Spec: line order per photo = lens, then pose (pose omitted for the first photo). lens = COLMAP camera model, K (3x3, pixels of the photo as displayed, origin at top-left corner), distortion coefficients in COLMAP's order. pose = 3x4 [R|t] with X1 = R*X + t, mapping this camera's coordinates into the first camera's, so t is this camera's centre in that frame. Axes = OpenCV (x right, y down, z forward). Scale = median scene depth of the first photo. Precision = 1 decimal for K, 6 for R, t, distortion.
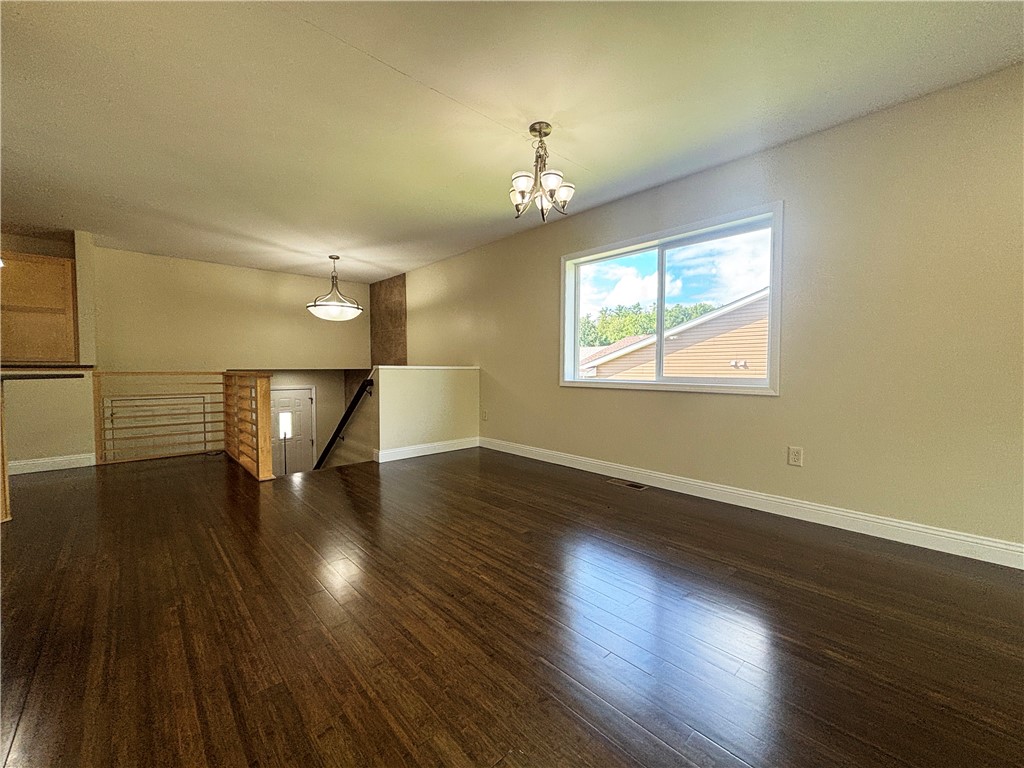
lens RADIAL K [[412.5, 0, 509.9], [0, 412.5, 383.3], [0, 0, 1]] dist [0.008333, -0.000510]
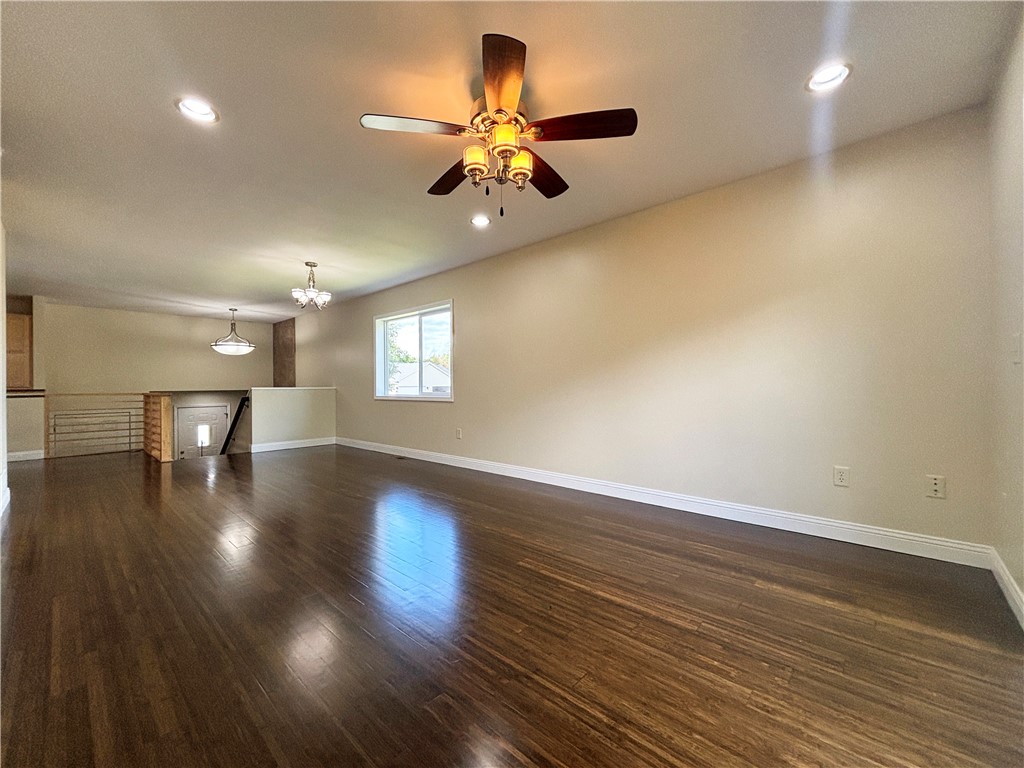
lens RADIAL K [[412.5, 0, 511.5], [0, 412.5, 385.5], [0, 0, 1]] dist [0.008333, -0.000510]
pose [[0.996702, -0.010509, 0.080460, 0.467111], [0.013644, 0.999165, -0.038518, 0.019481], [-0.079988, 0.039489, 0.996013, -0.534939]]
